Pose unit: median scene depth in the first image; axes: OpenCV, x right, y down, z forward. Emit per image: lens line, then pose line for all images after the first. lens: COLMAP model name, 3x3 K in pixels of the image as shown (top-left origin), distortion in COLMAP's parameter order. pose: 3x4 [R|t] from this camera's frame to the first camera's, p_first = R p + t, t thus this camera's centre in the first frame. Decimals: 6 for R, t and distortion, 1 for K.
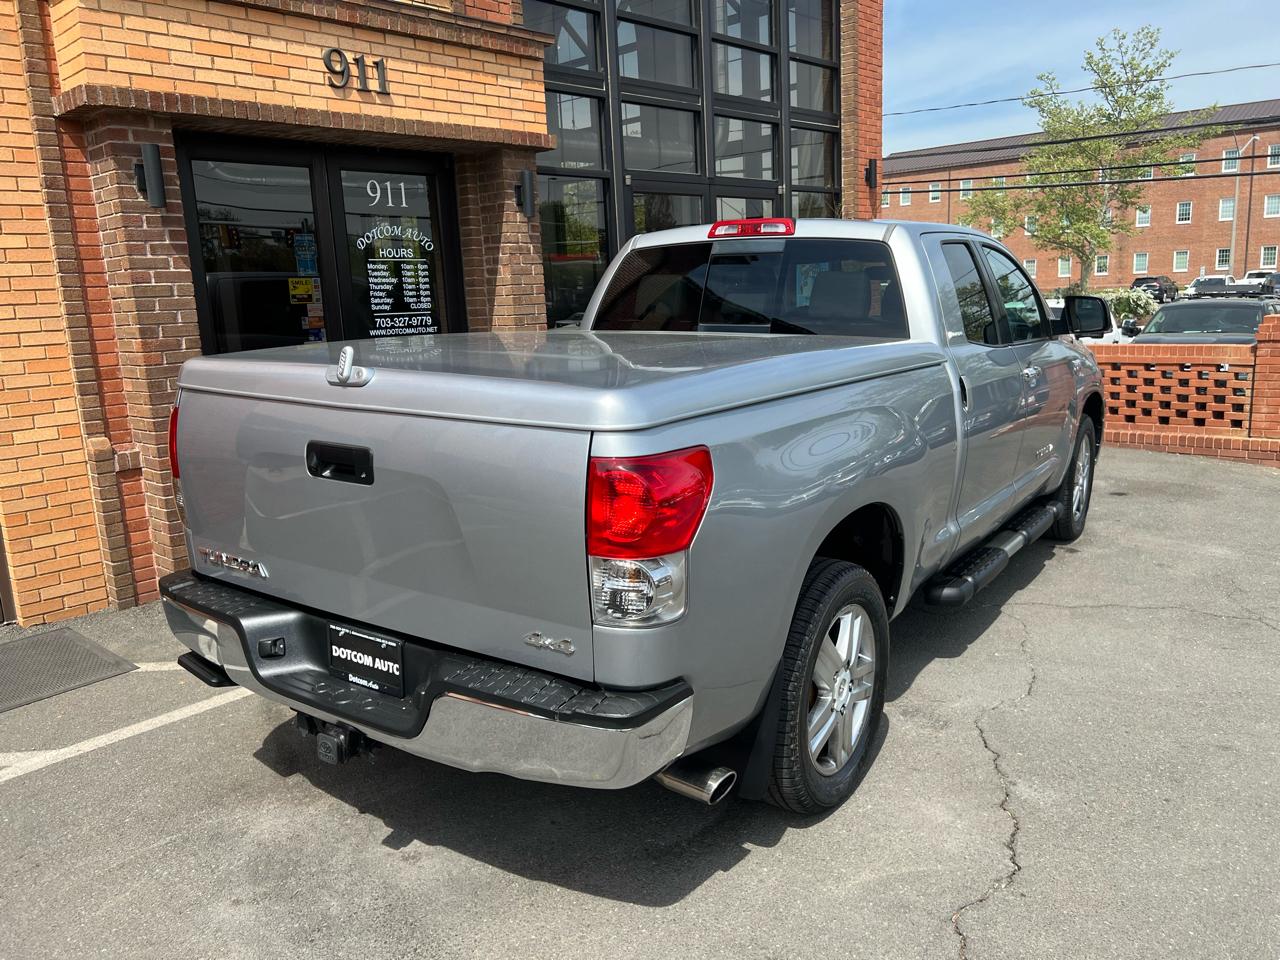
lens RADIAL K [[957.2, 0, 639.6], [0, 957.2, 476.5], [0, 0, 1]] dist [0.048955, -0.052781]
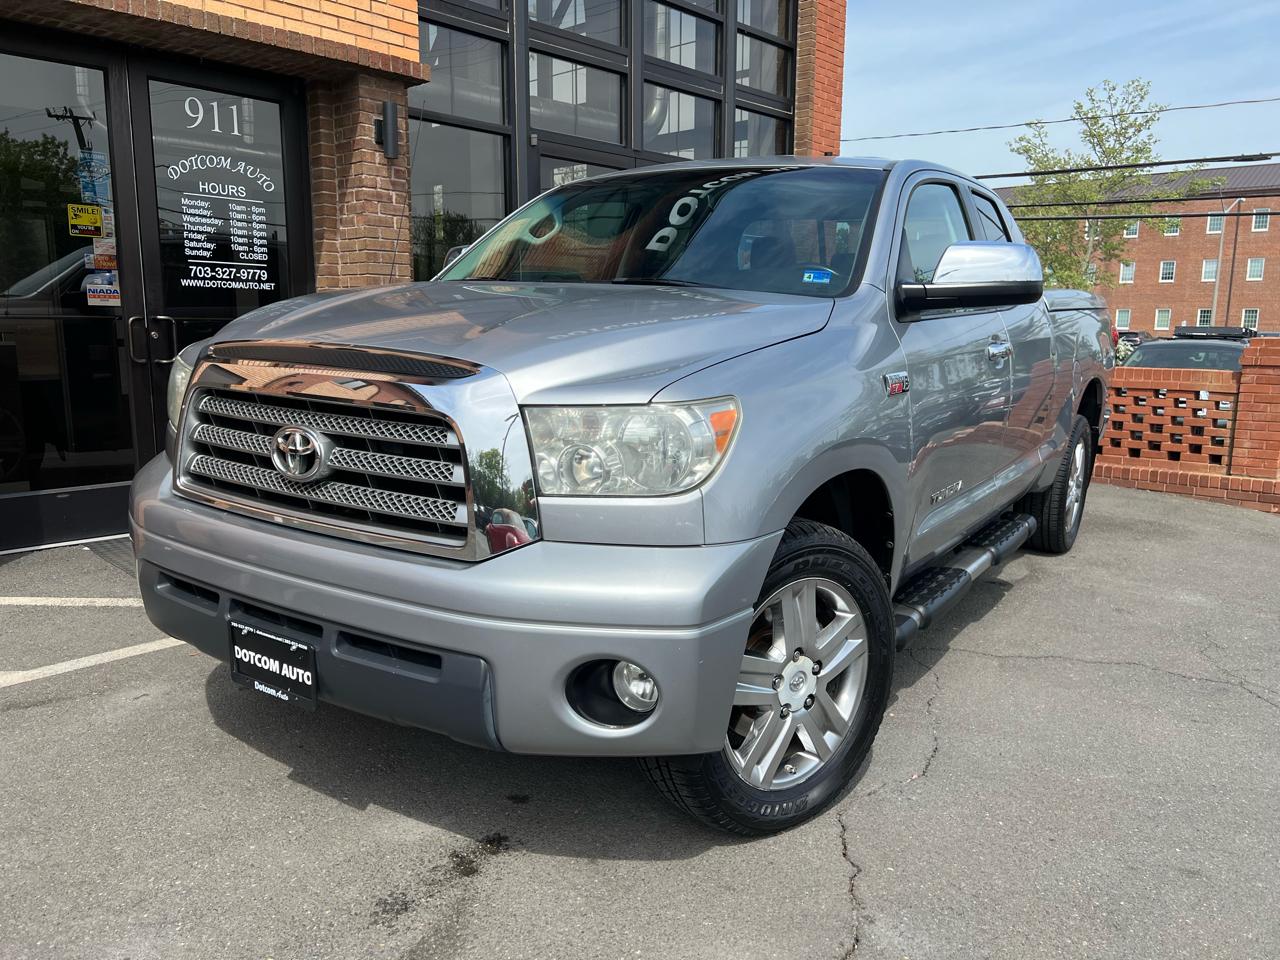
lens RADIAL K [[957.2, 0, 638.7], [0, 957.2, 484.1], [0, 0, 1]] dist [0.048955, -0.052781]
pose [[0.998517, 0.051276, 0.018277, 0.106775], [-0.050780, 0.998354, -0.026648, 0.025564], [-0.019613, 0.025681, 0.999478, 0.179412]]
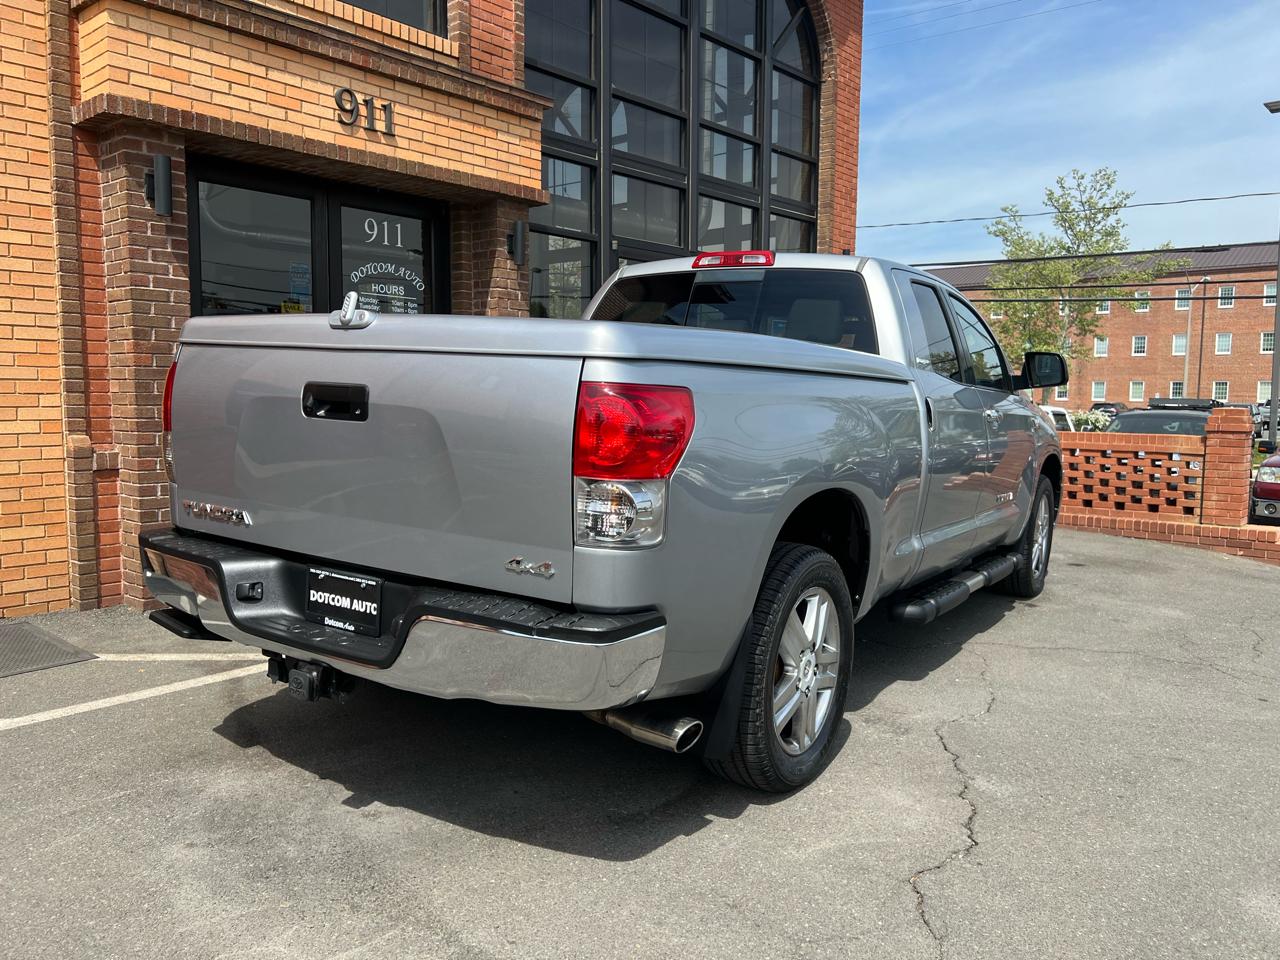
lens RADIAL K [[957.2, 0, 639.8], [0, 957.2, 475.6], [0, 0, 1]] dist [0.048955, -0.052781]
pose [[0.998121, 0.052746, 0.031176, -0.005026], [-0.049116, 0.992990, -0.107515, 0.067288], [-0.036628, 0.105781, 0.993715, -0.015155]]
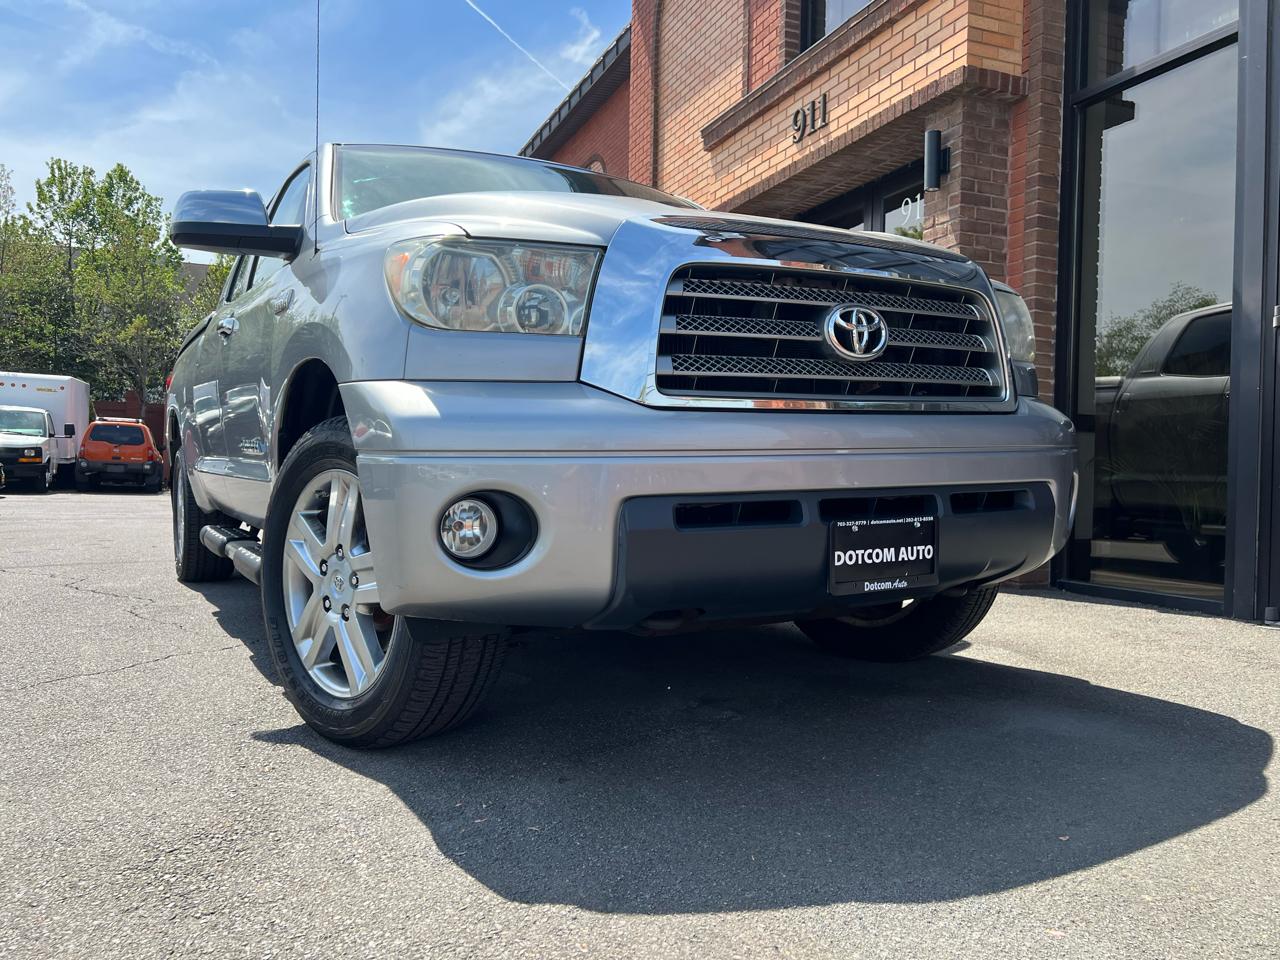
lens RADIAL K [[957.2, 0, 643.0], [0, 957.2, 491.4], [0, 0, 1]] dist [0.048955, -0.052781]
pose [[-0.418967, 0.050529, -0.906595, 0.741953], [-0.176649, 0.974837, 0.135968, -0.107423], [0.890653, 0.217115, -0.399498, 1.241177]]
